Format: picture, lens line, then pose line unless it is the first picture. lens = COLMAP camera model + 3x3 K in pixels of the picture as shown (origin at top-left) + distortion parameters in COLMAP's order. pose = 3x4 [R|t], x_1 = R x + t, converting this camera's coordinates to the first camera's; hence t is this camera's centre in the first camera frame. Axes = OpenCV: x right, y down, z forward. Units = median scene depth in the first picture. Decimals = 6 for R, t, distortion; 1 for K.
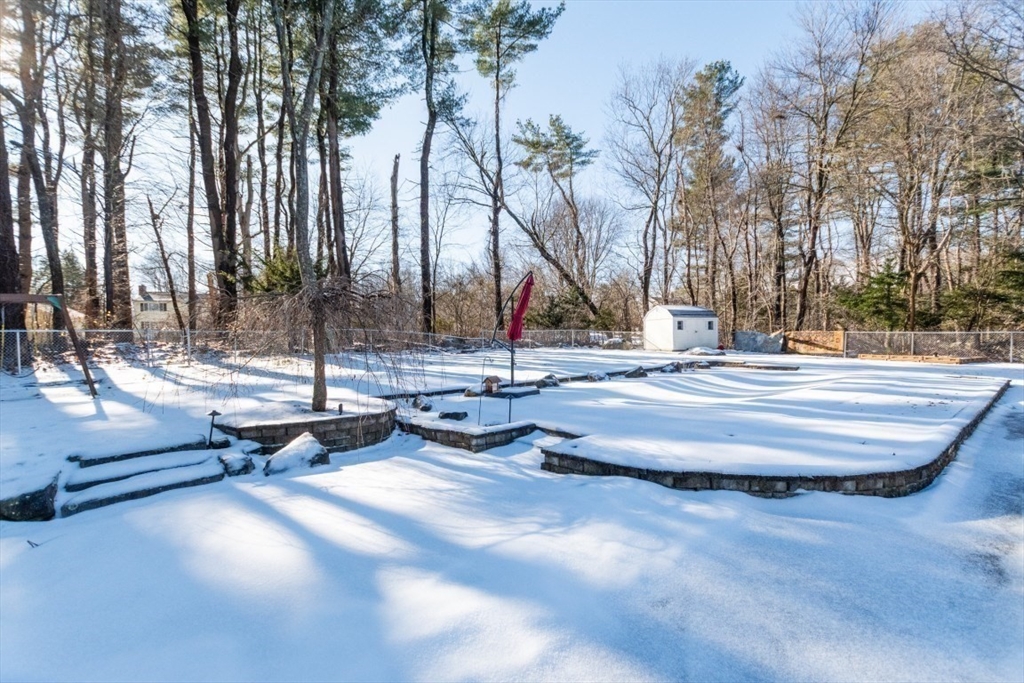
lens RADIAL K [[442.2, 0, 512.0], [0, 442.2, 341.5], [0, 0, 1]] dist [0.001496, -0.000153]
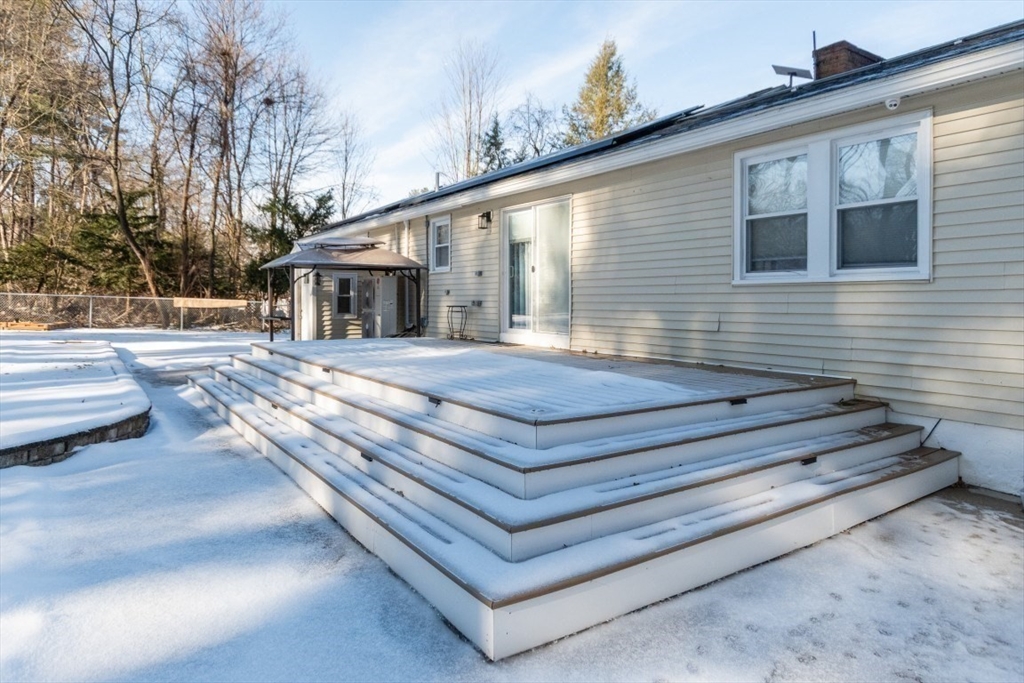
lens RADIAL K [[618.8, 0, 511.7], [0, 618.8, 308.9], [0, 0, 1]] dist [0.000348, 0.000066]
pose [[0.075118, 0.010602, 0.997118, -0.599713], [-0.010904, 0.999892, -0.009810, 0.042103], [-0.997115, -0.010135, 0.075226, -0.023027]]
